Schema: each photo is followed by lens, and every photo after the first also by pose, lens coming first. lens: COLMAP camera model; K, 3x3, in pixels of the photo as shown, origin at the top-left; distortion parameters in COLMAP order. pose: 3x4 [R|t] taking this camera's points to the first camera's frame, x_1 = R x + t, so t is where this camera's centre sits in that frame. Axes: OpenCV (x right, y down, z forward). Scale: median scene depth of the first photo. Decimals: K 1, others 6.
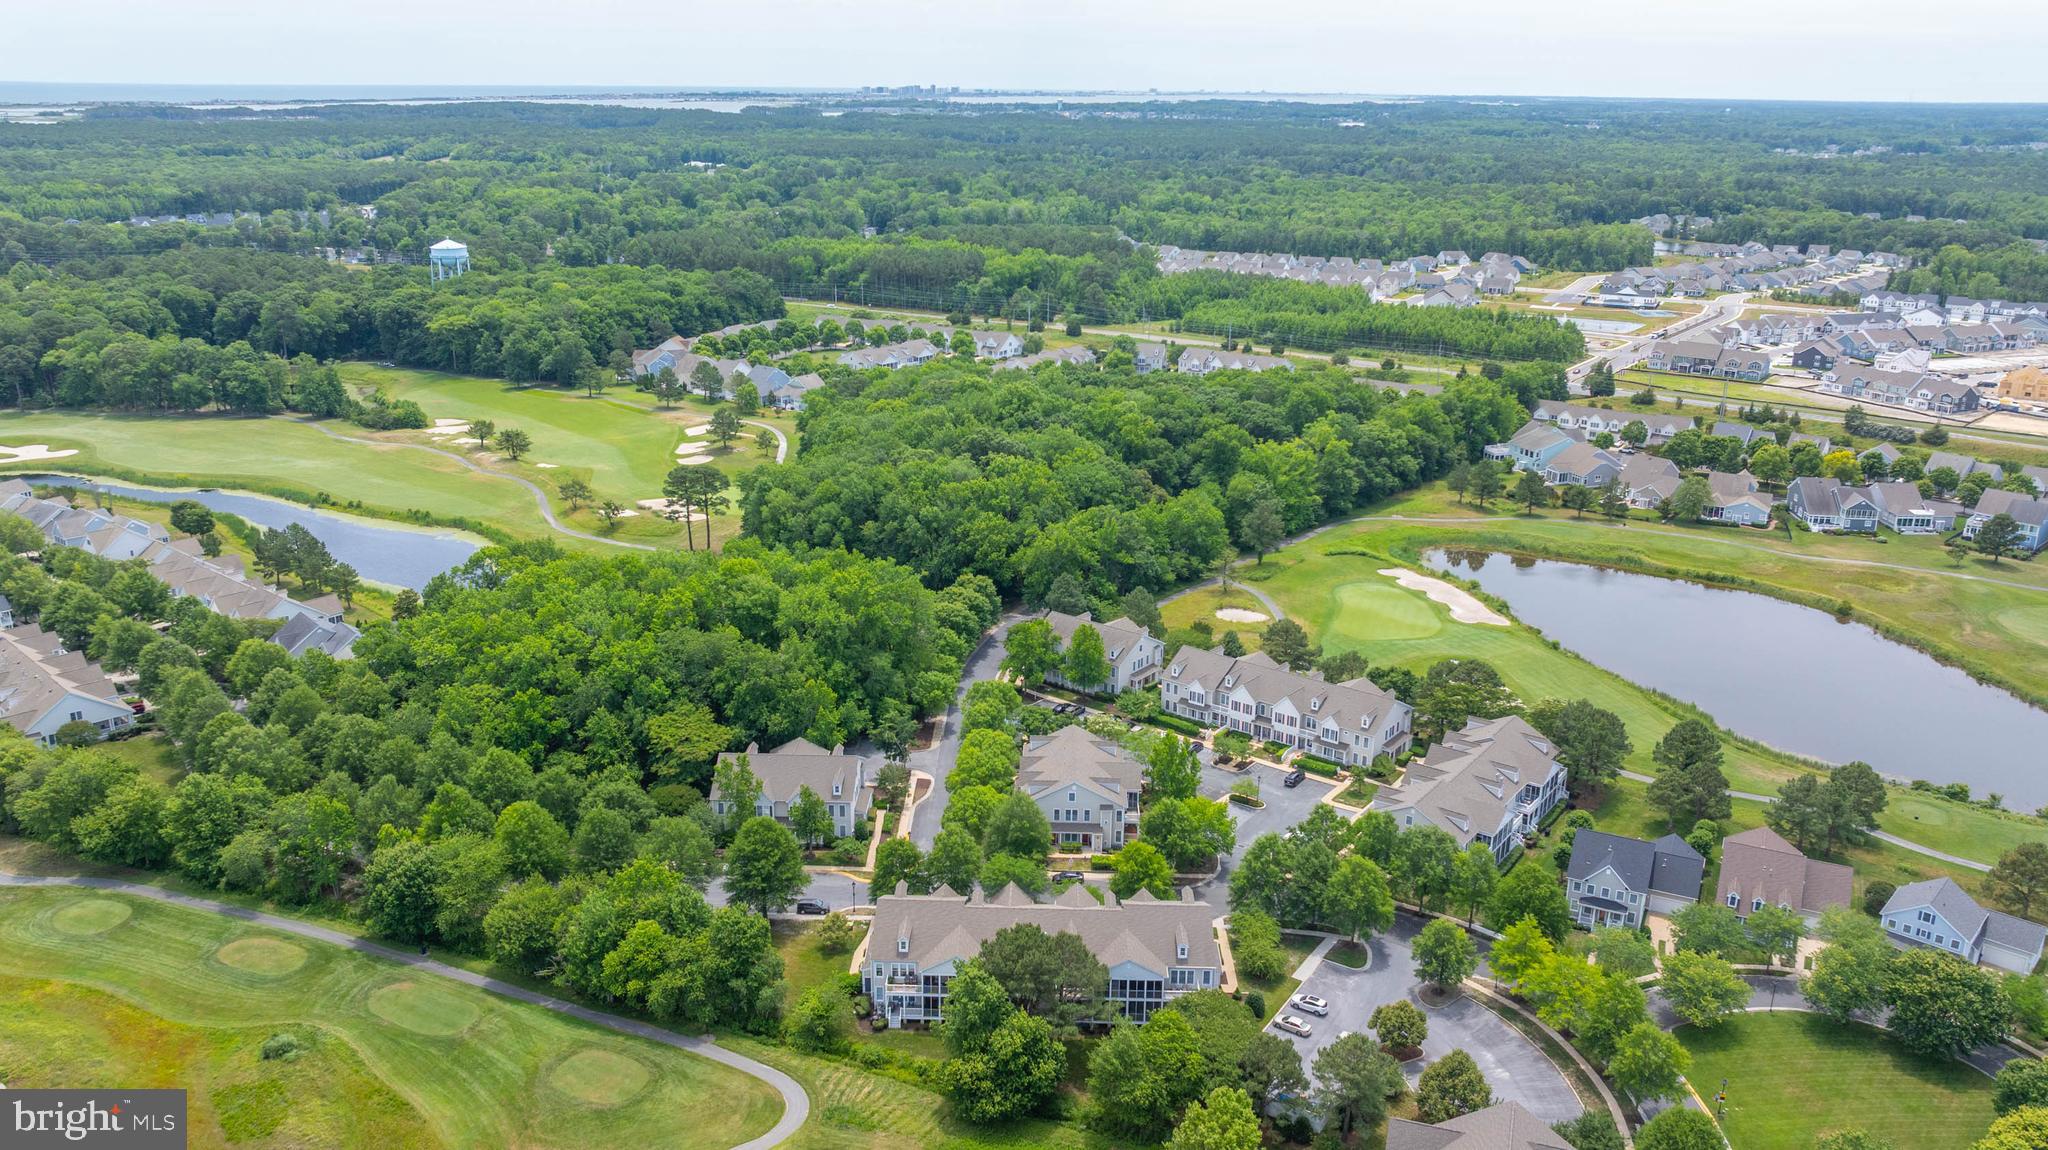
lens RADIAL K [[1418.9, 0, 1023.0], [0, 1418.9, 583.2], [0, 0, 1]] dist [-0.029444, 0.022103]
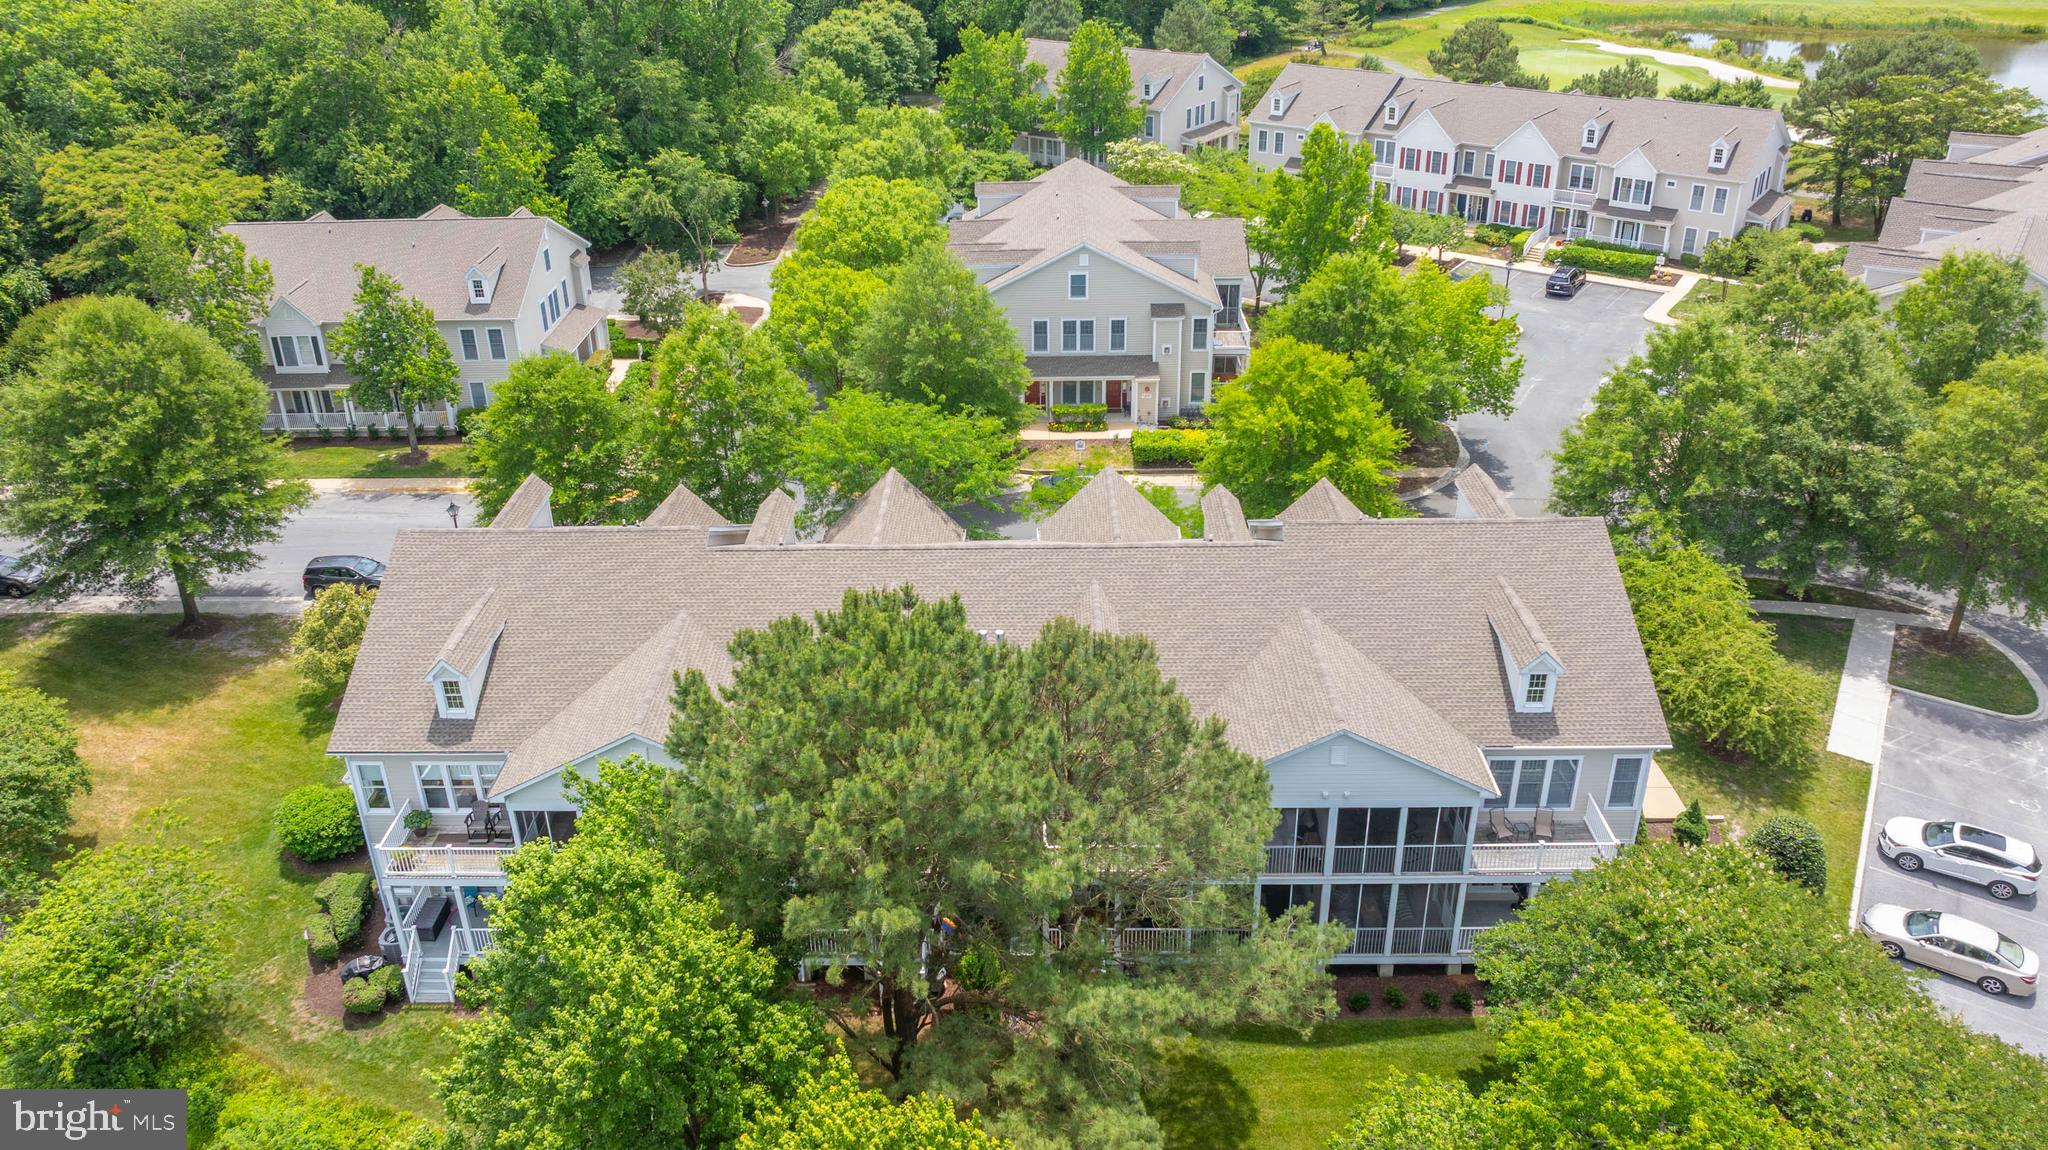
lens RADIAL K [[1418.9, 0, 1012.7], [0, 1418.9, 561.9], [0, 0, 1]] dist [-0.029444, 0.022103]
pose [[0.999536, -0.029961, -0.005506, 0.016541], [0.030460, 0.980538, 0.193953, 0.149633], [-0.000413, -0.194031, 0.980995, 0.607960]]
